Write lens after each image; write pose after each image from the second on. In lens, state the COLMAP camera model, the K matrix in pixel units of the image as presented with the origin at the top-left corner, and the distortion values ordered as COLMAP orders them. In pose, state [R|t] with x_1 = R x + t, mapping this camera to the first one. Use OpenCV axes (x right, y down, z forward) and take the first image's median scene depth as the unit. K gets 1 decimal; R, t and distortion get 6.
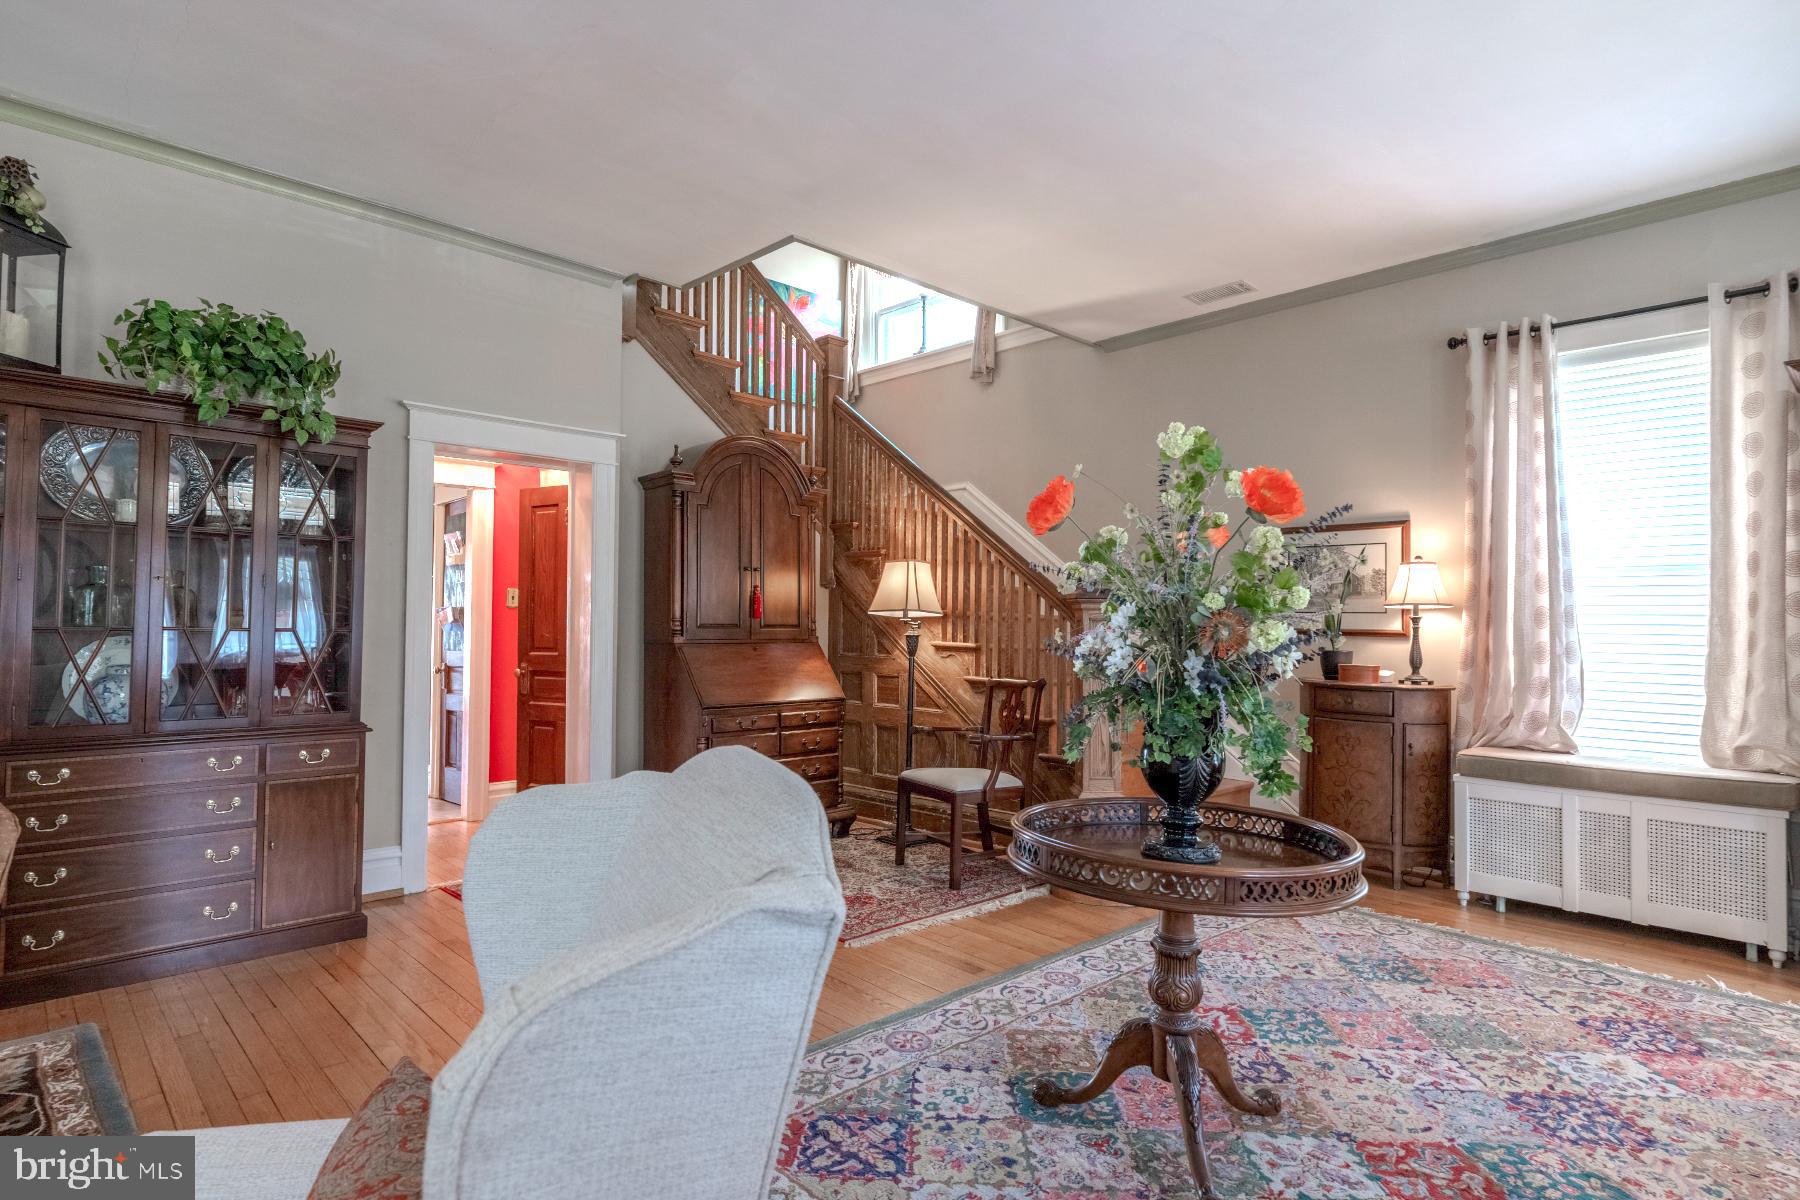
lens RADIAL K [[937.6, 0, 900.0], [0, 937.6, 600.0], [0, 0, 1]] dist [-0.003589, -0.002000]
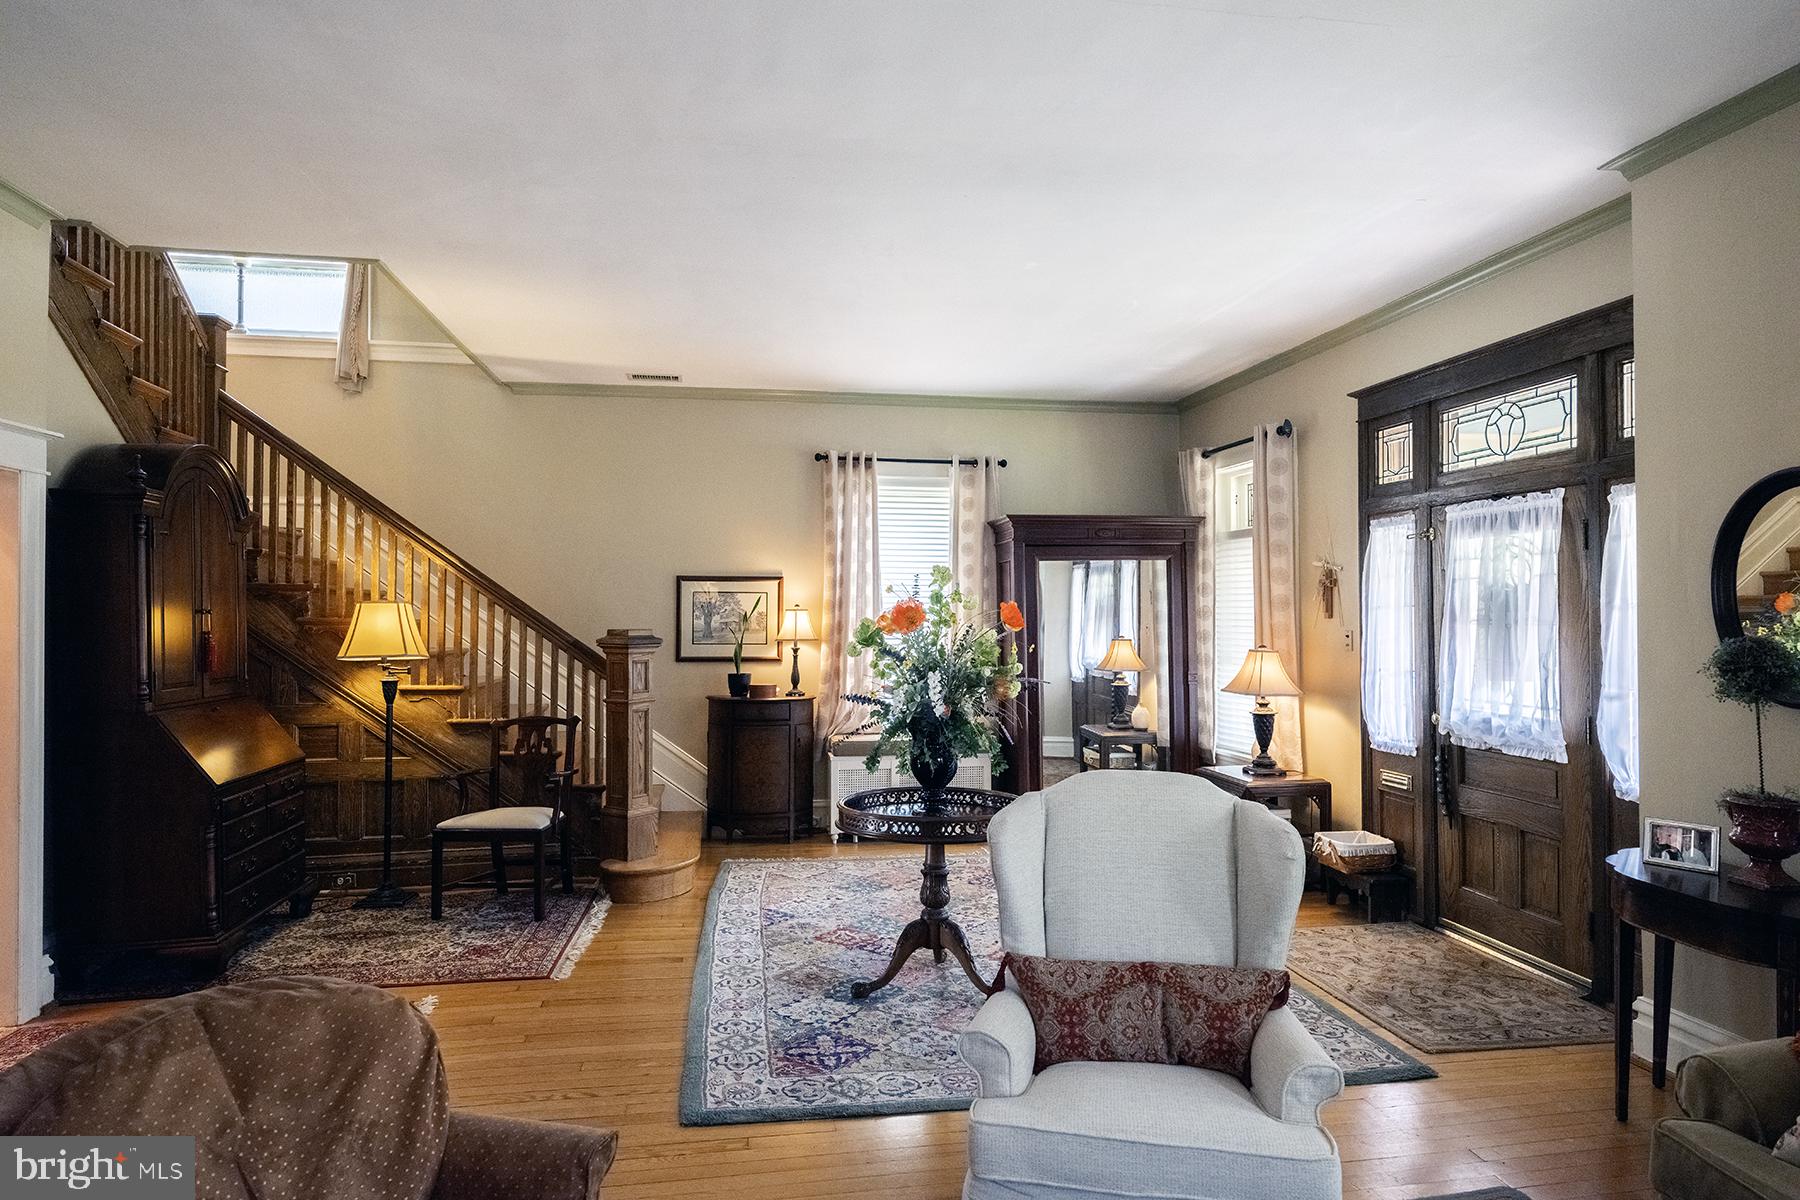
lens RADIAL K [[1032.0, 0, 900.0], [0, 1032.0, 600.0], [0, 0, 1]] dist [0.013415, -0.018808]
pose [[0.566843, 0.001201, 0.823825, -0.706179], [-0.016329, 0.999819, 0.009777, -0.079274], [-0.823664, -0.018994, 0.566760, -0.005979]]
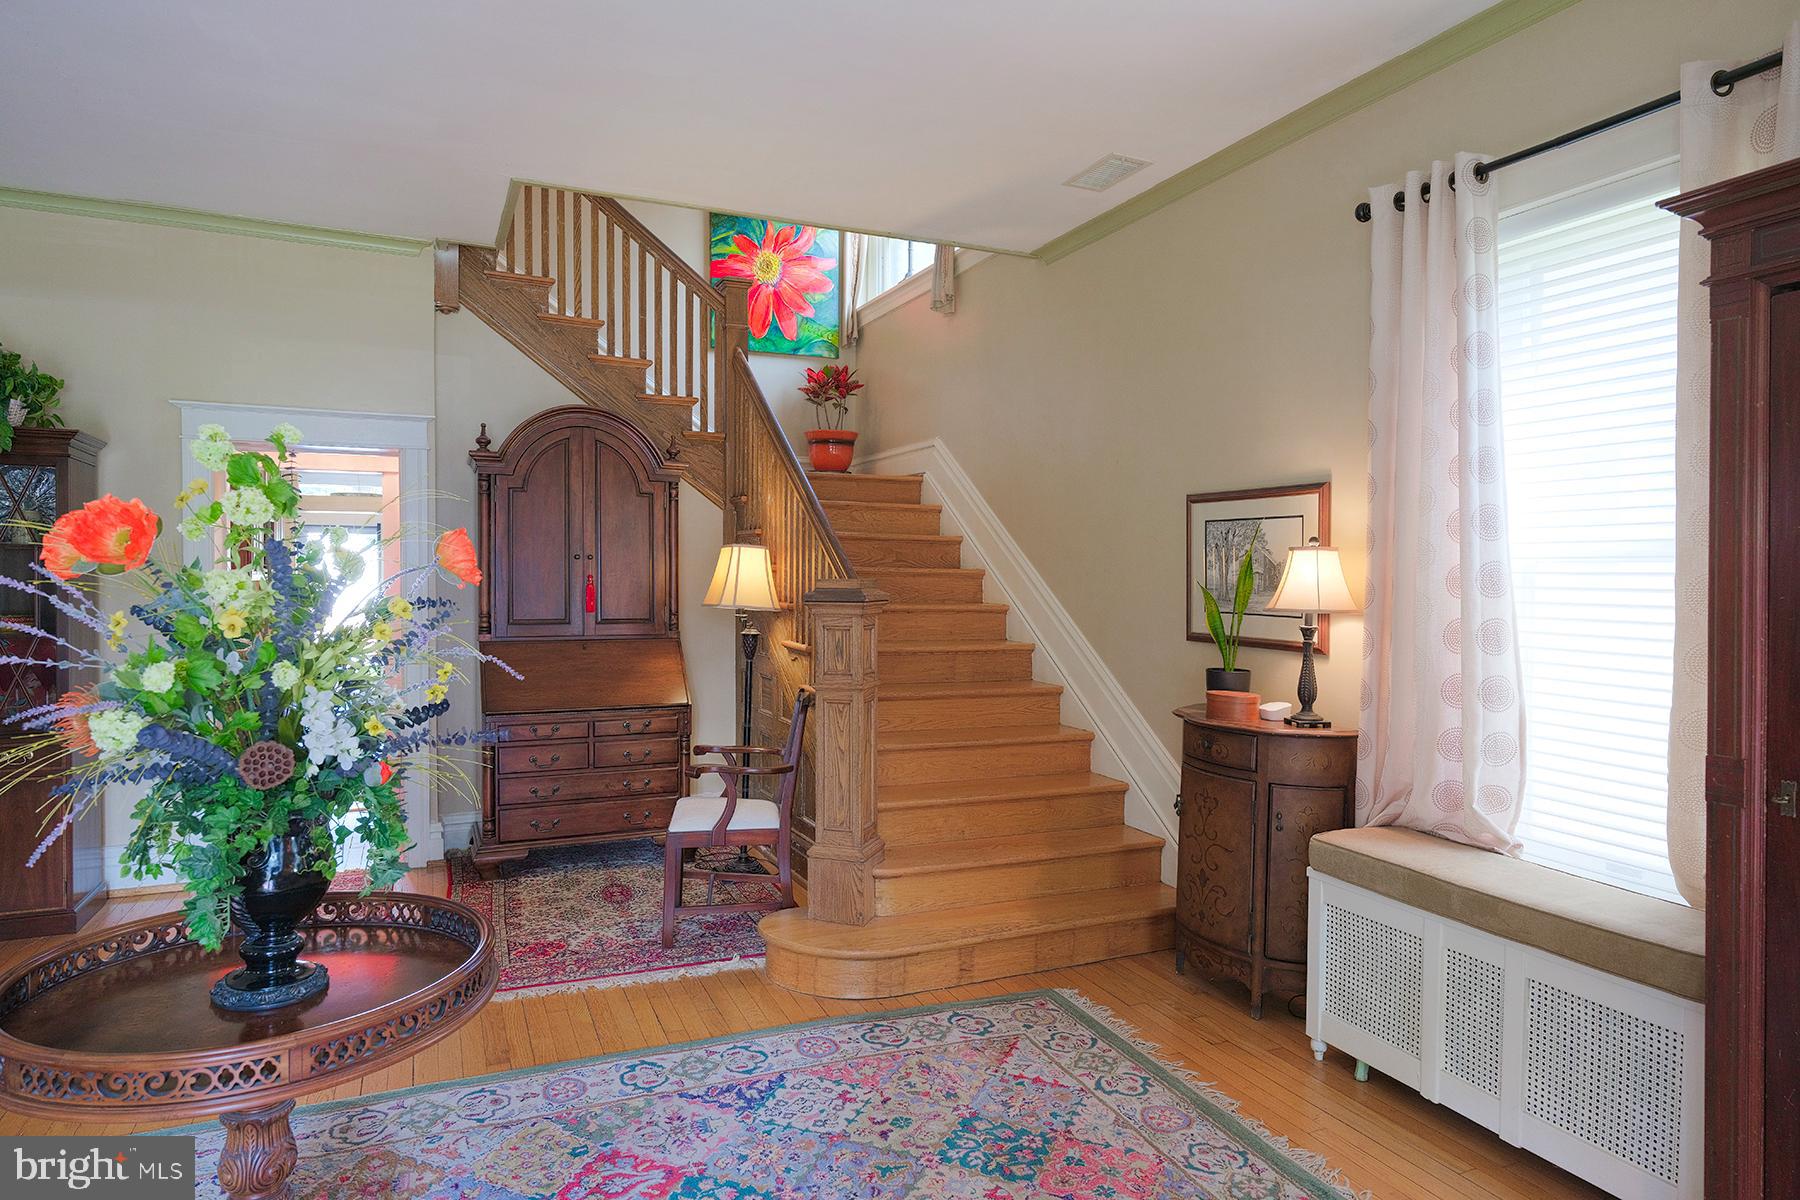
lens RADIAL K [[1037.7, 0, 900.0], [0, 1037.7, 600.0], [0, 0, 1]] dist [-0.005134, 0.002165]
pose [[0.942622, 0.005621, -0.333816, 0.581715], [0.010092, 0.998922, 0.045319, -0.043505], [0.333711, -0.046088, 0.941548, 0.214986]]
